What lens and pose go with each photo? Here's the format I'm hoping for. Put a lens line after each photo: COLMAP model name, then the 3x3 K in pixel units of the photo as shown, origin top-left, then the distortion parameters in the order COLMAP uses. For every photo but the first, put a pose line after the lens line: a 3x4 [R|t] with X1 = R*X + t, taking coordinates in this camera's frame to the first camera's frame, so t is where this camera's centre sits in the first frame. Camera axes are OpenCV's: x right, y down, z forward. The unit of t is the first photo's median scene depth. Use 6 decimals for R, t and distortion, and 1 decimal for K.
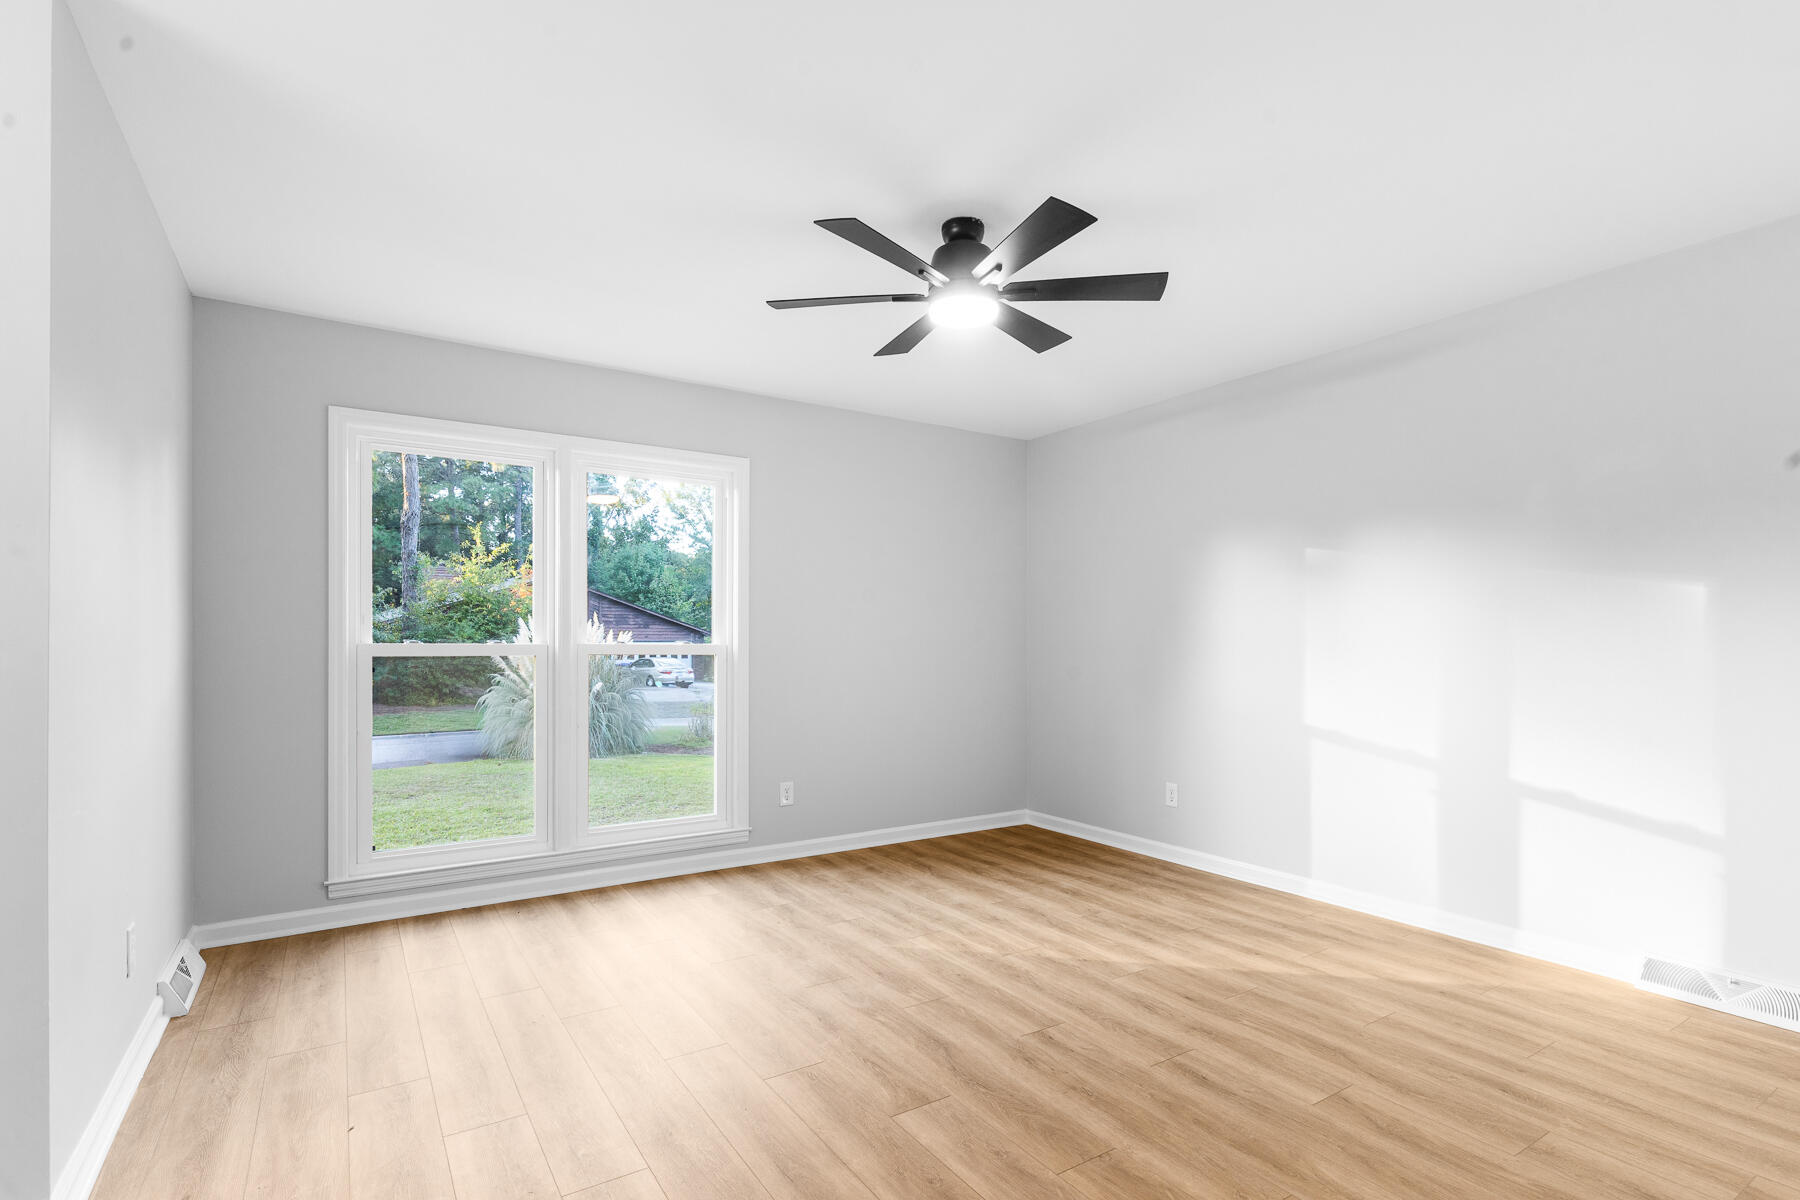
lens RADIAL K [[864.7, 0, 928.7], [0, 864.7, 641.3], [0, 0, 1]] dist [-0.013993, 0.000533]
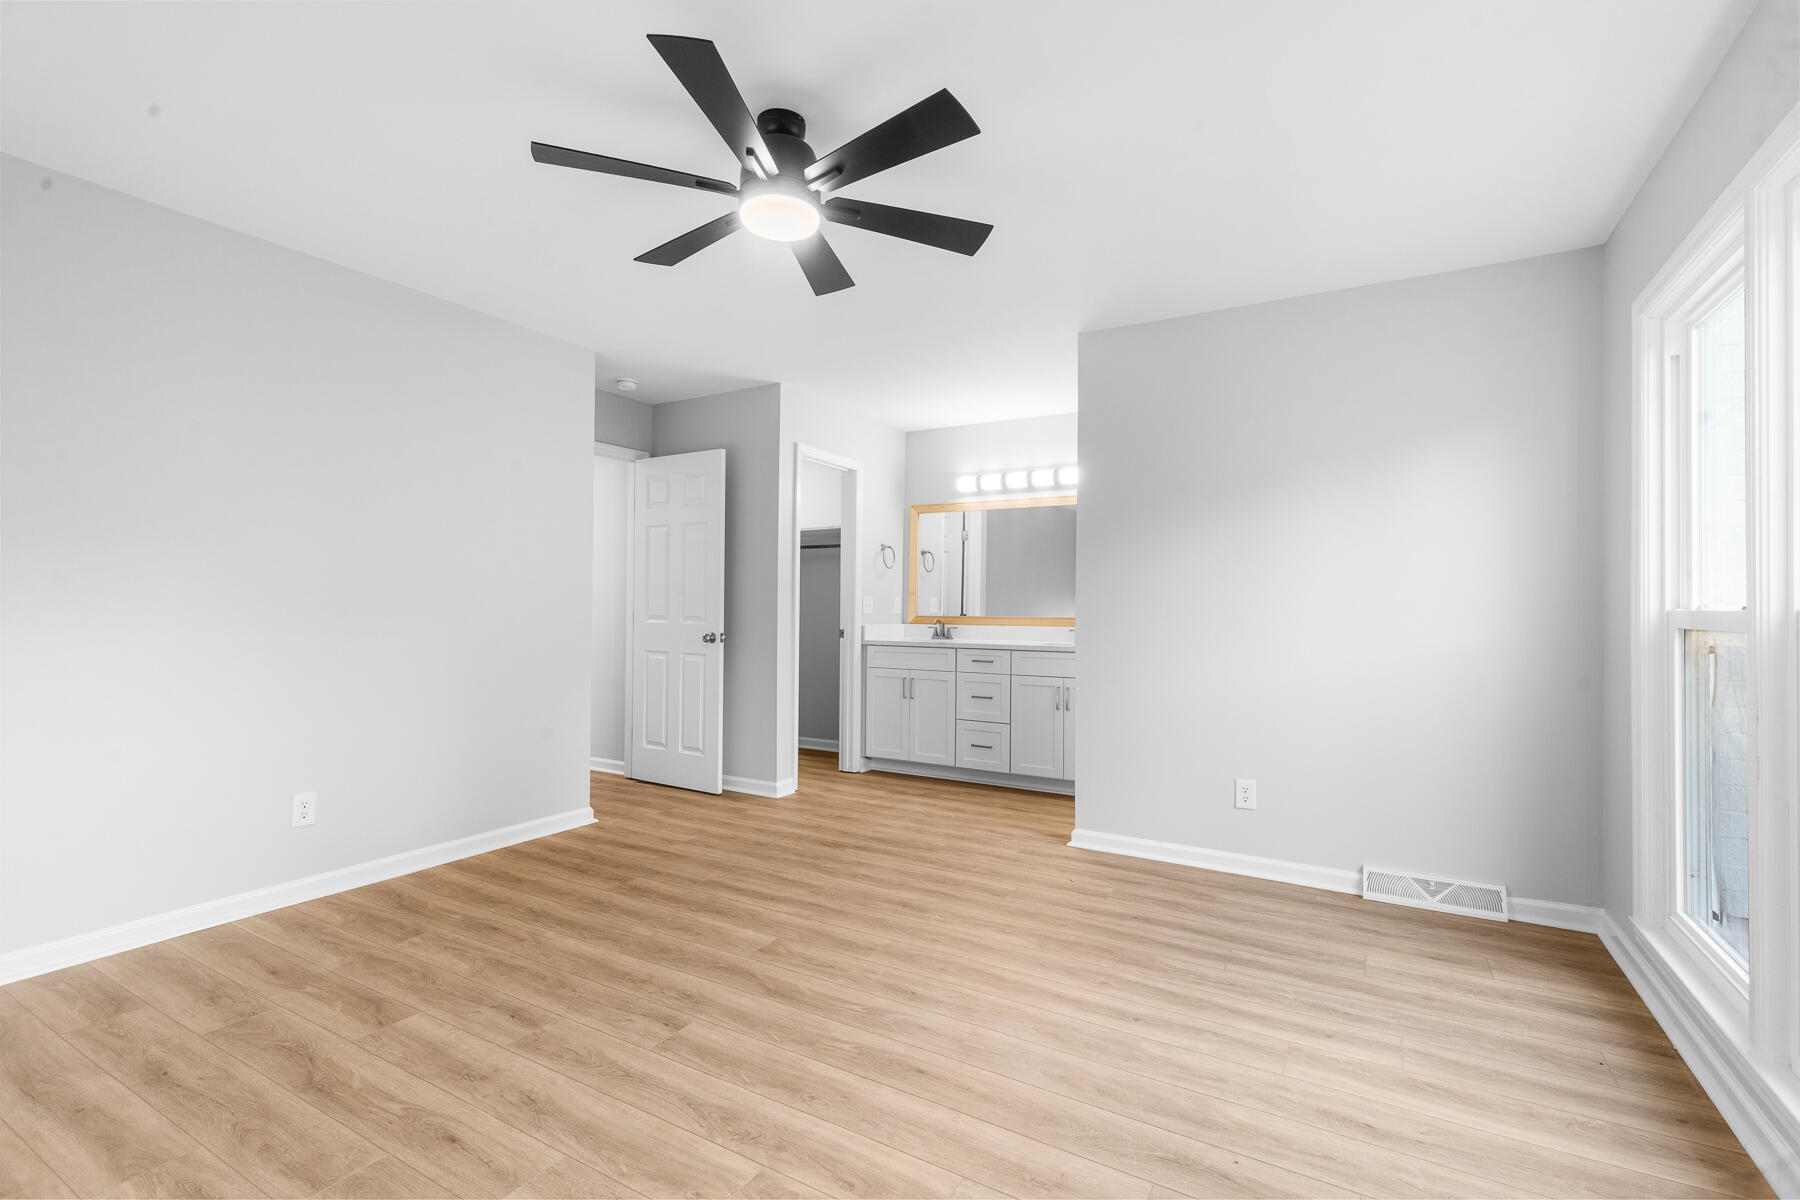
lens RADIAL K [[810.7, 0, 897.9], [0, 810.7, 597.5], [0, 0, 1]] dist [0.006594, -0.000931]
pose [[-0.905459, -0.010633, -0.424301, 0.296928], [-0.006546, 0.999917, -0.011088, 0.007132], [0.424384, -0.007262, -0.905453, 1.934351]]
